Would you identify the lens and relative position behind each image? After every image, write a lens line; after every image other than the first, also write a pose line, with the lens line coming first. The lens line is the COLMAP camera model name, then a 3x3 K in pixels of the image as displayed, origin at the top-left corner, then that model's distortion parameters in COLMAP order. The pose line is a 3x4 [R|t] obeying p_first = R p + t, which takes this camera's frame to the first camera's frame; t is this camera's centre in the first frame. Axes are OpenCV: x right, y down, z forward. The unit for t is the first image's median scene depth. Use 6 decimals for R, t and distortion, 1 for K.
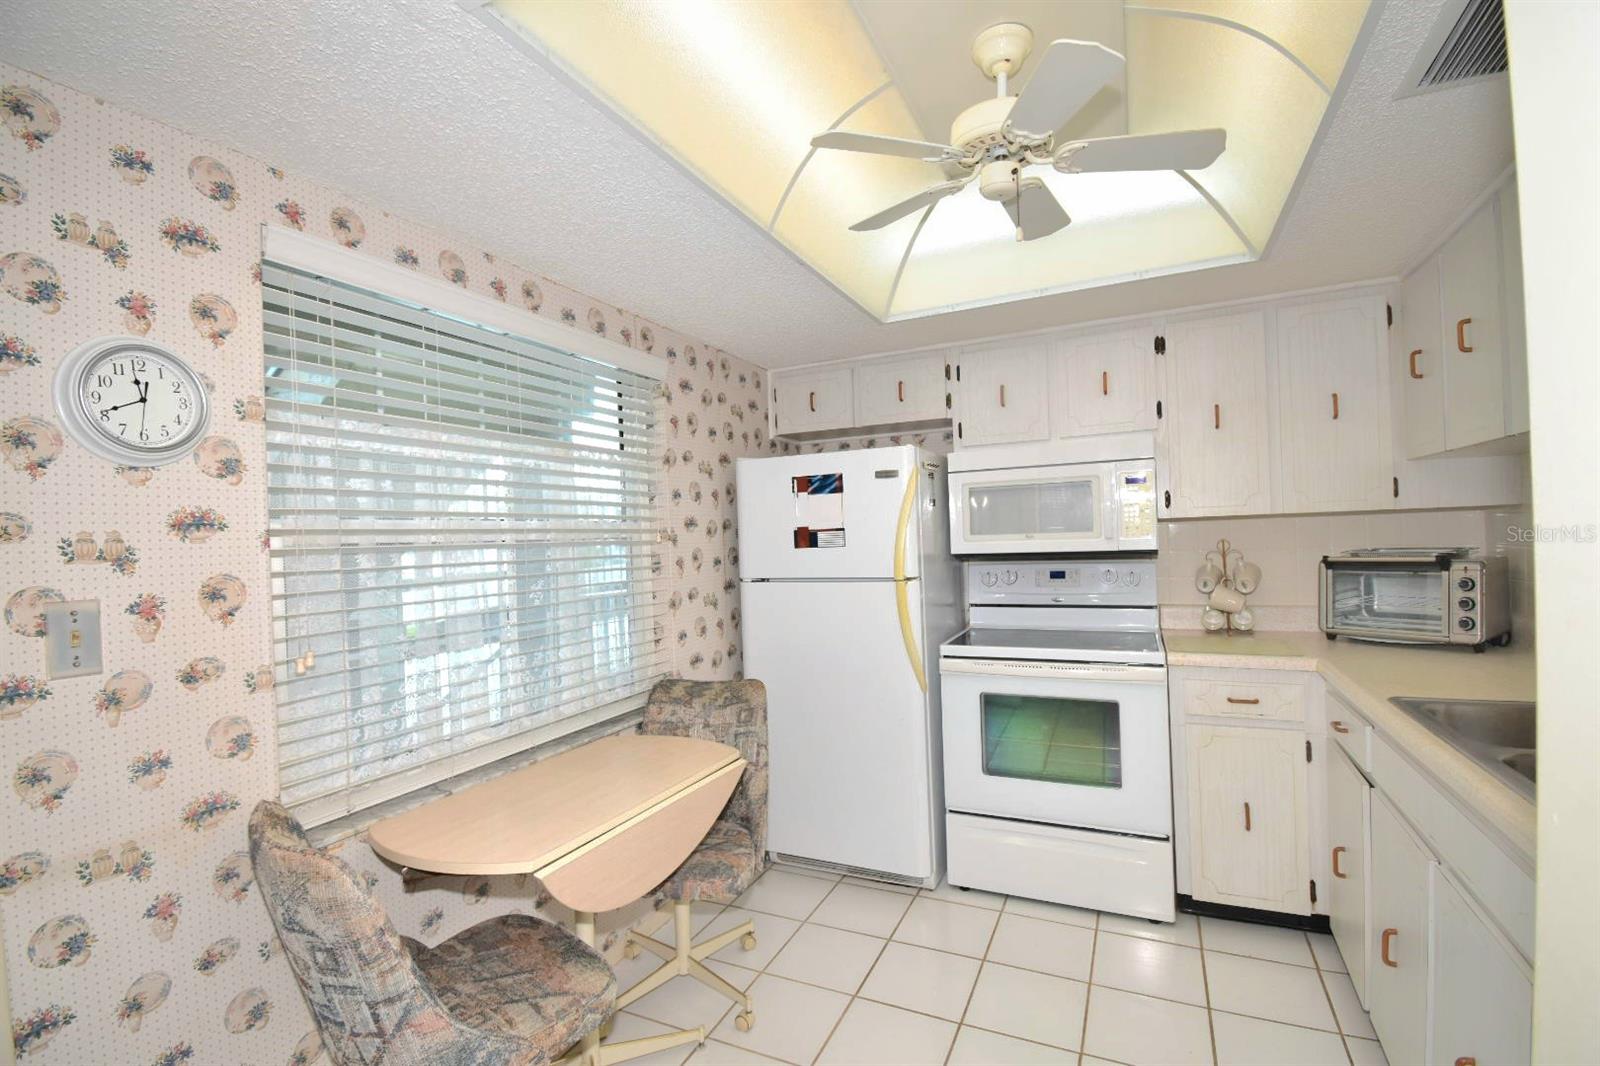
lens RADIAL K [[711.7, 0, 804.8], [0, 711.7, 537.0], [0, 0, 1]] dist [0.018882, -0.027120]
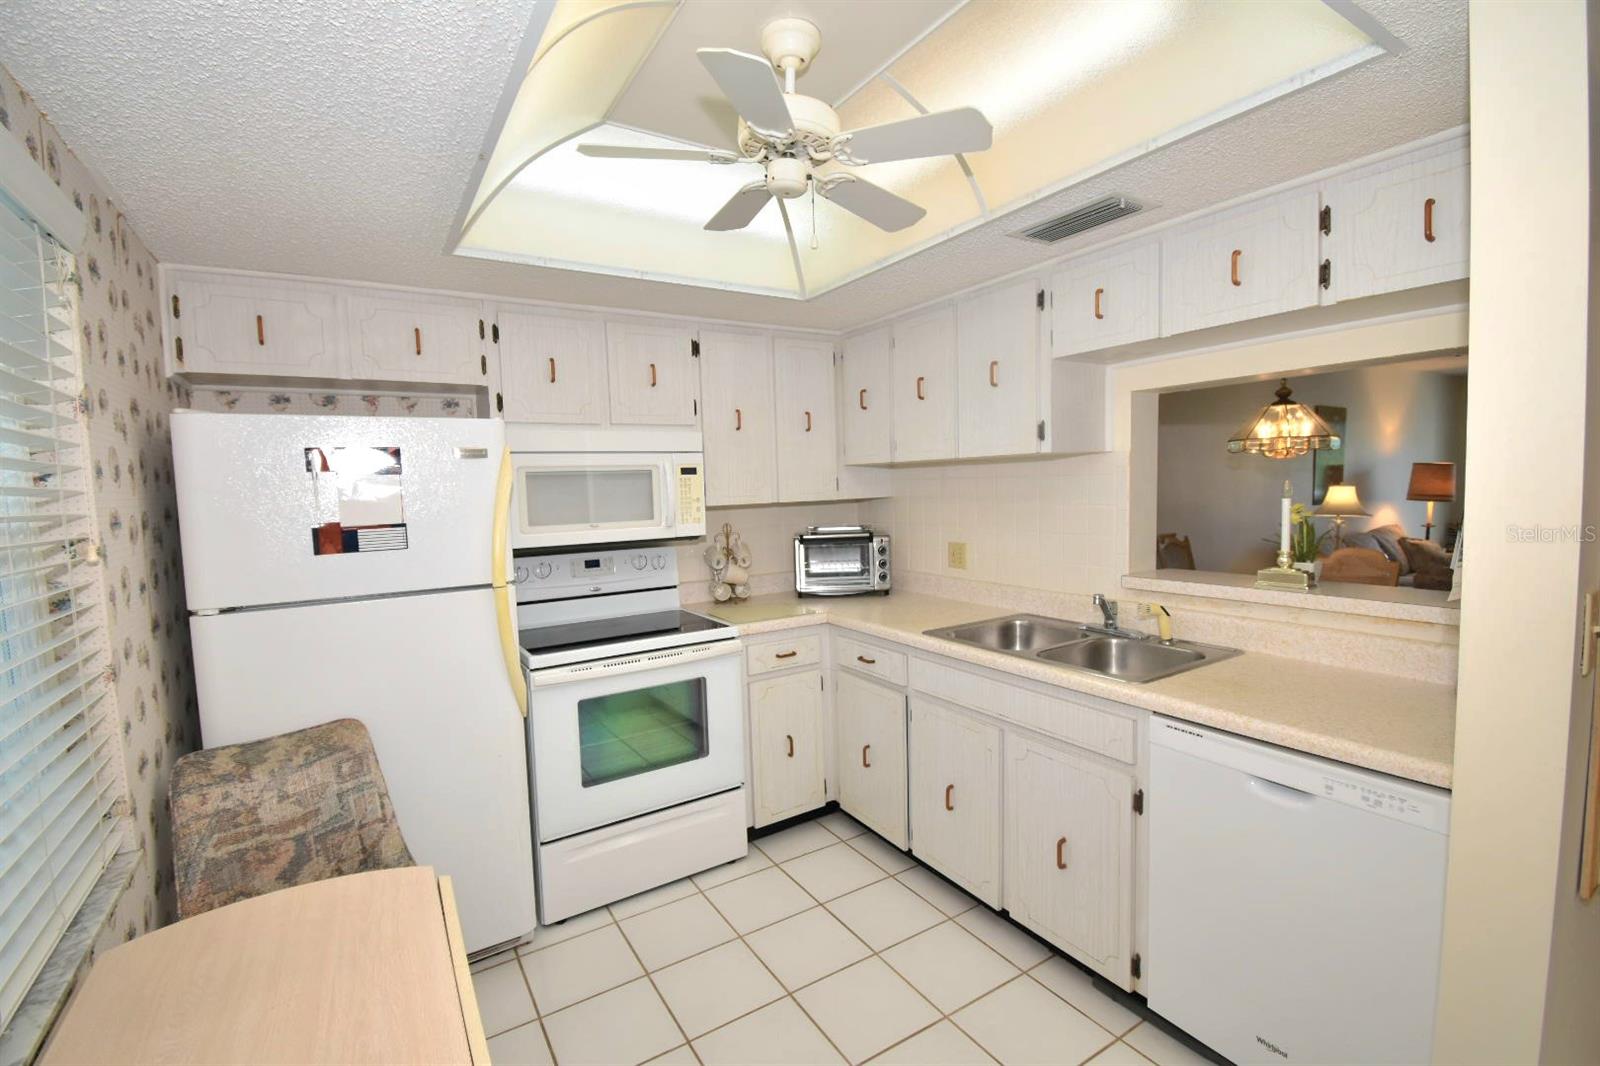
lens RADIAL K [[711.7, 0, 804.8], [0, 711.7, 537.0], [0, 0, 1]] dist [0.018882, -0.027120]
pose [[0.532899, -0.045516, 0.844954, -0.350703], [0.011879, 0.998856, 0.046315, -0.028232], [-0.846096, -0.014644, 0.532830, 0.269175]]
